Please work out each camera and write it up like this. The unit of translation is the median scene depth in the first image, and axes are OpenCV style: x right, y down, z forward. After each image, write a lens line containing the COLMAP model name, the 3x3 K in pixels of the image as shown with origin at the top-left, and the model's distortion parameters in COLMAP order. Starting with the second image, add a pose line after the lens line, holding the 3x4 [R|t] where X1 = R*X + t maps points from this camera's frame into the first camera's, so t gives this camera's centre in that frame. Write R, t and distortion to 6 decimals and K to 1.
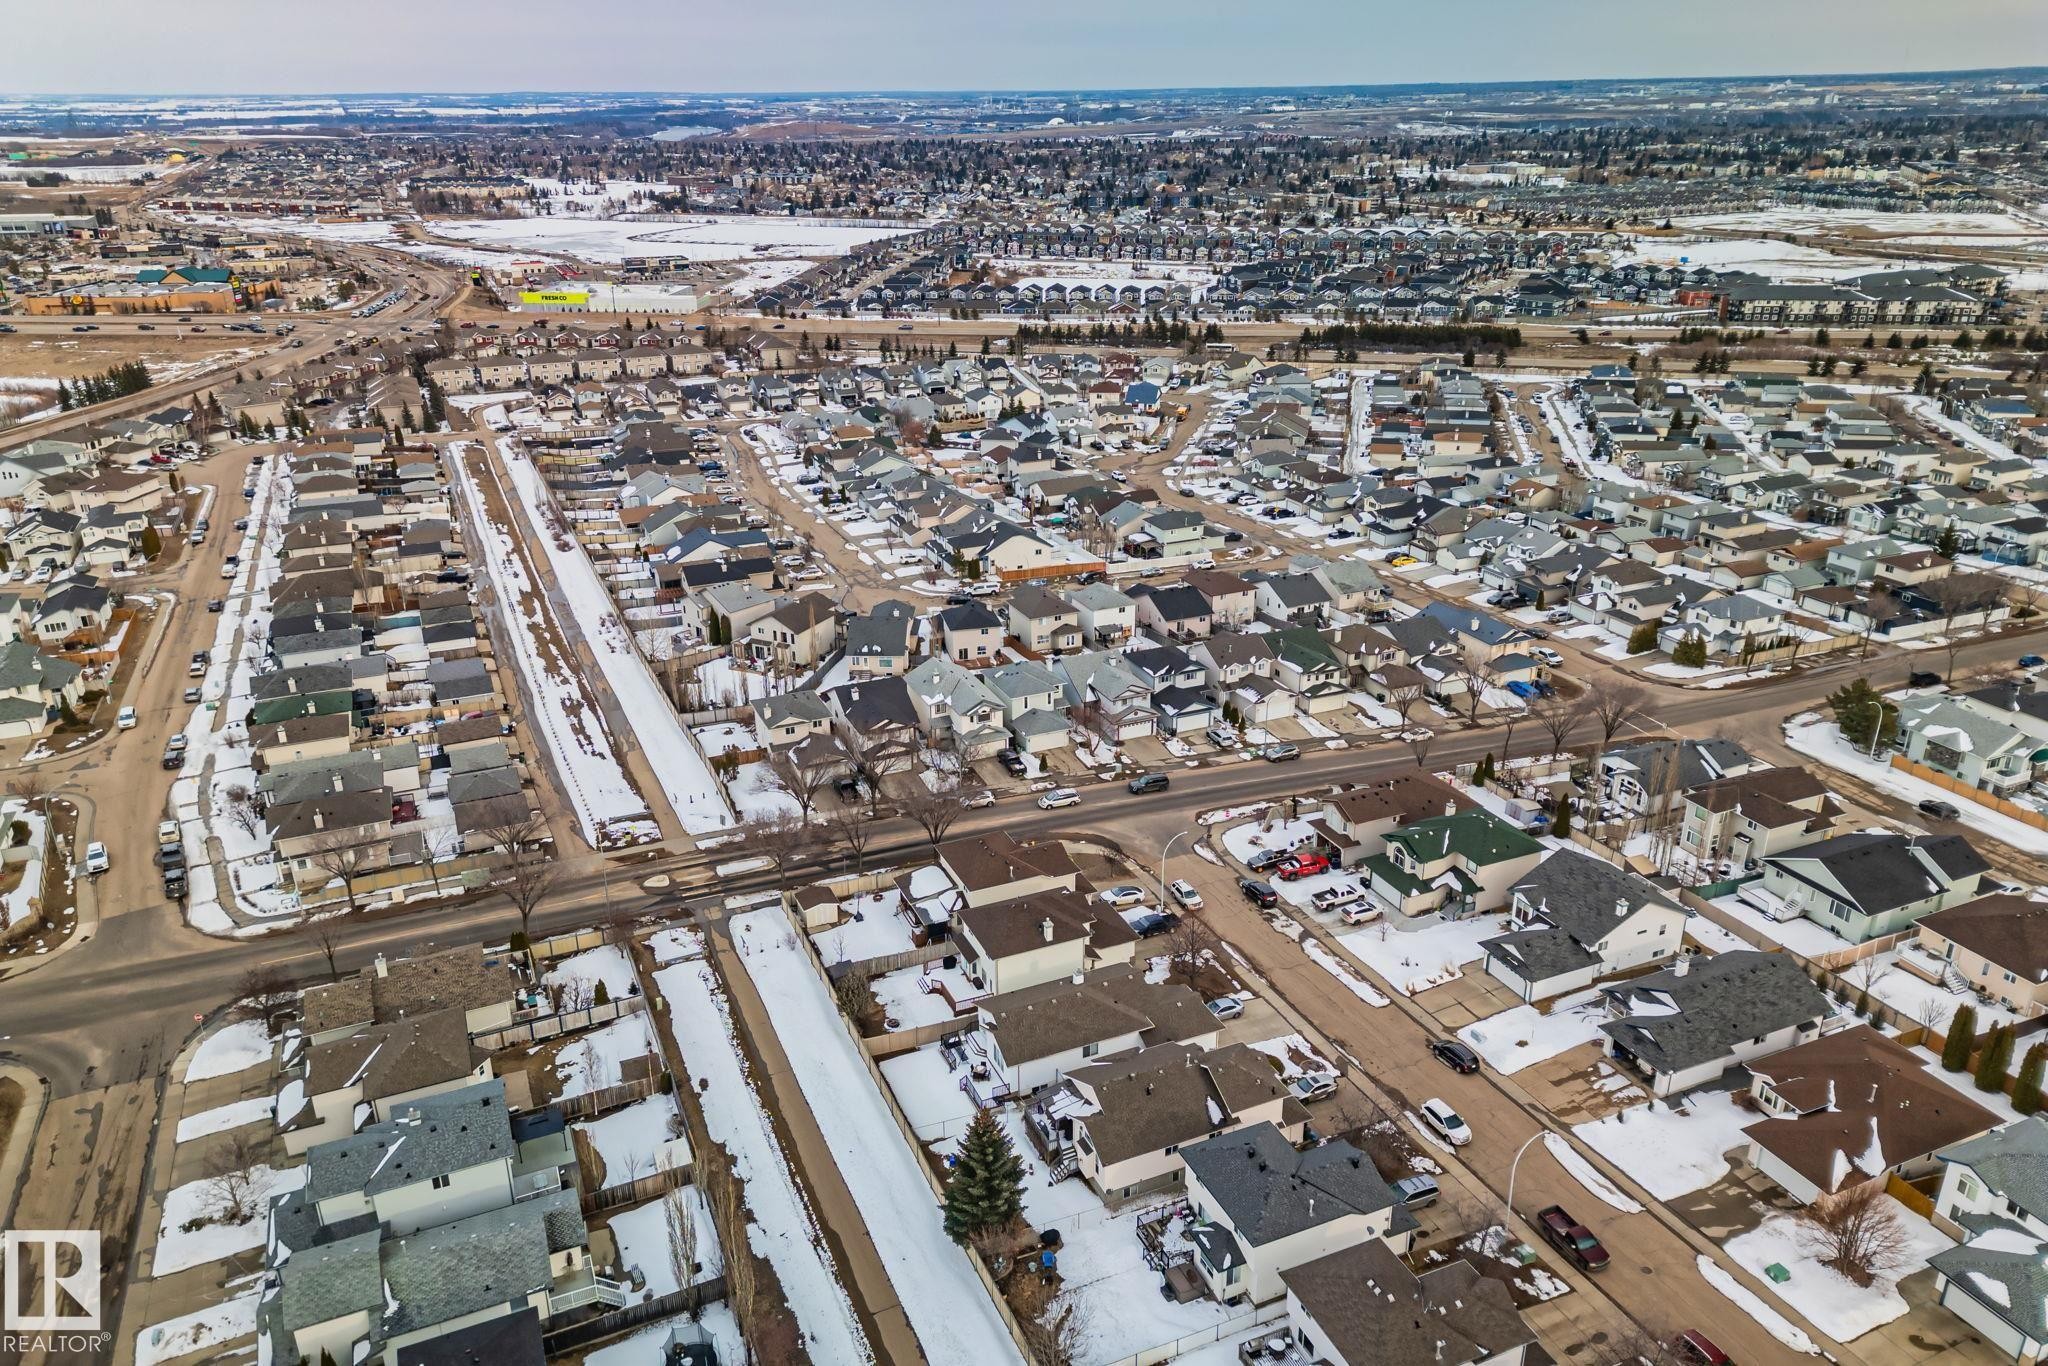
lens RADIAL K [[1427.7, 0, 1024.0], [0, 1427.7, 683.0], [0, 0, 1]] dist [0.084810, -0.083407]
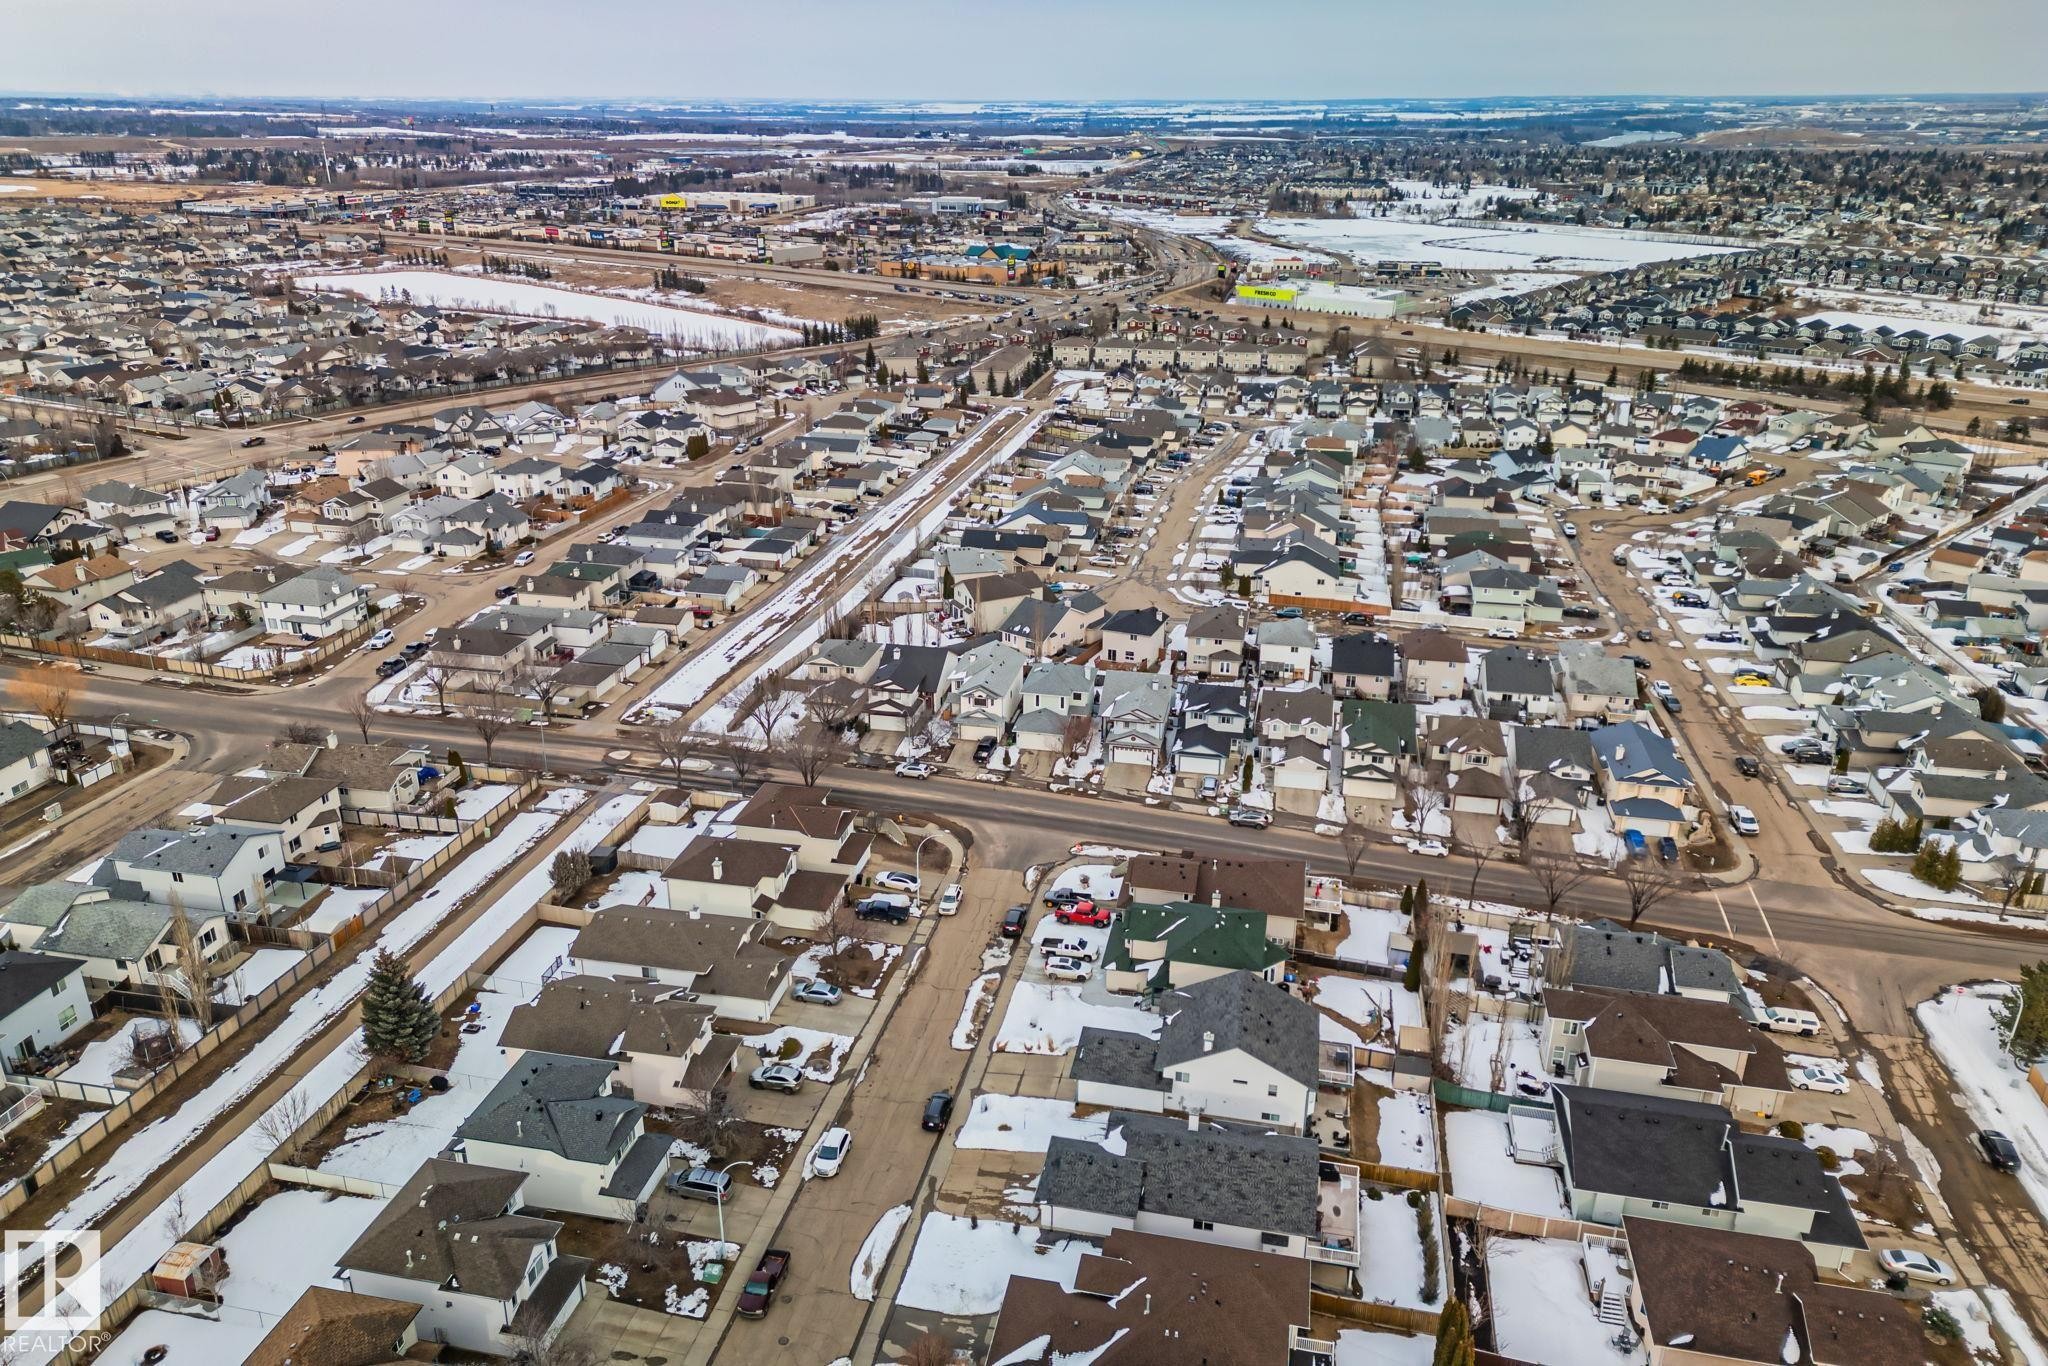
lens RADIAL K [[1427.7, 0, 1024.0], [0, 1427.7, 683.0], [0, 0, 1]] dist [0.084810, -0.083407]
pose [[0.812375, 0.229017, -0.536281, 0.424627], [-0.230440, 0.970877, 0.065532, -0.049670], [0.535671, 0.070344, 0.841492, 0.112947]]
